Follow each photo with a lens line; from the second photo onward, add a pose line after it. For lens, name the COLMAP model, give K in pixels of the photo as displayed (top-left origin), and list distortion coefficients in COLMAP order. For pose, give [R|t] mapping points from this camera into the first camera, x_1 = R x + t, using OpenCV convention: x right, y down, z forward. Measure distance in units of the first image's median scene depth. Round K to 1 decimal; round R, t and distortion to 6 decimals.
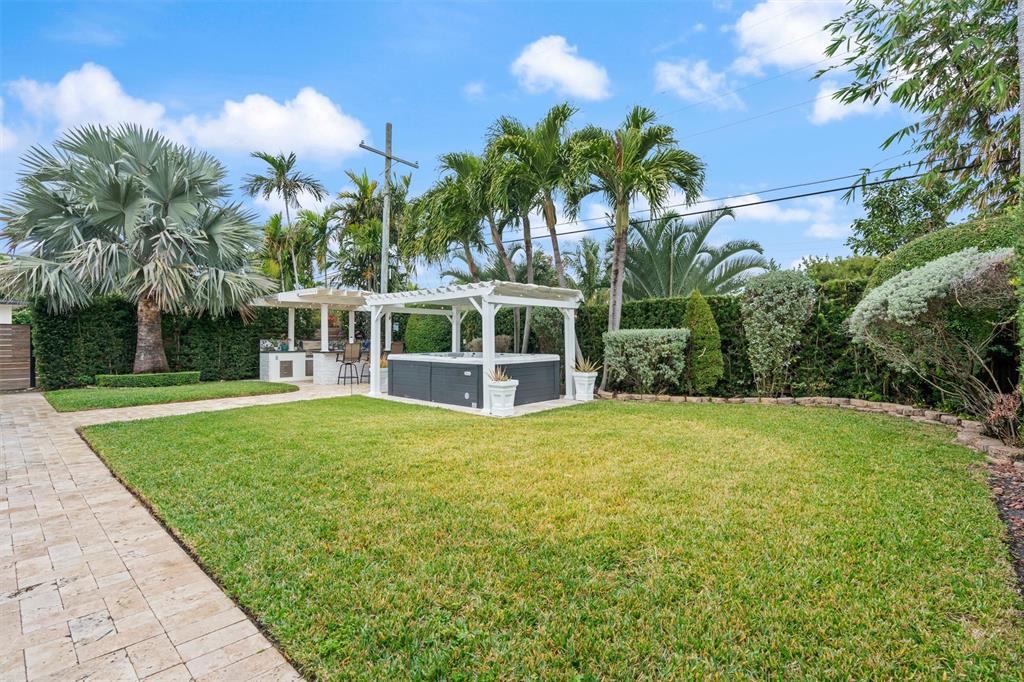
lens RADIAL K [[471.5, 0, 512.0], [0, 471.5, 341.0], [0, 0, 1]] dist [-0.000171, -0.000033]
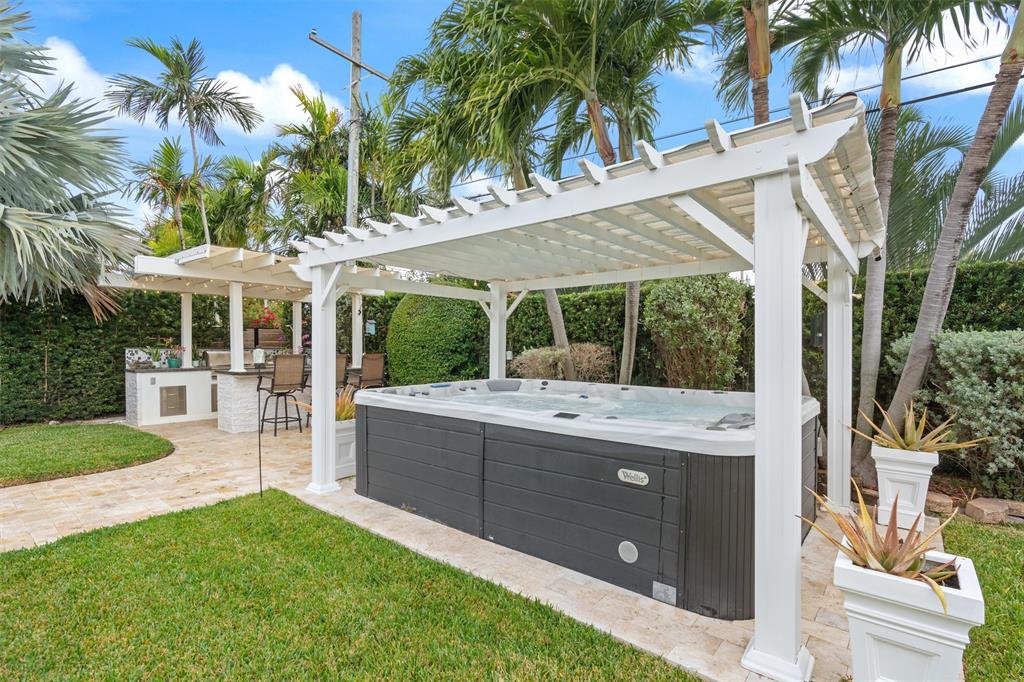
lens RADIAL K [[485.4, 0, 510.6], [0, 485.4, 362.2], [0, 0, 1]] dist [-0.000341, 0.000053]
pose [[0.998820, 0.004309, 0.048367, -0.104550], [-0.005679, 0.999586, 0.028206, -0.005384], [-0.048225, -0.028447, 0.998431, 0.402024]]
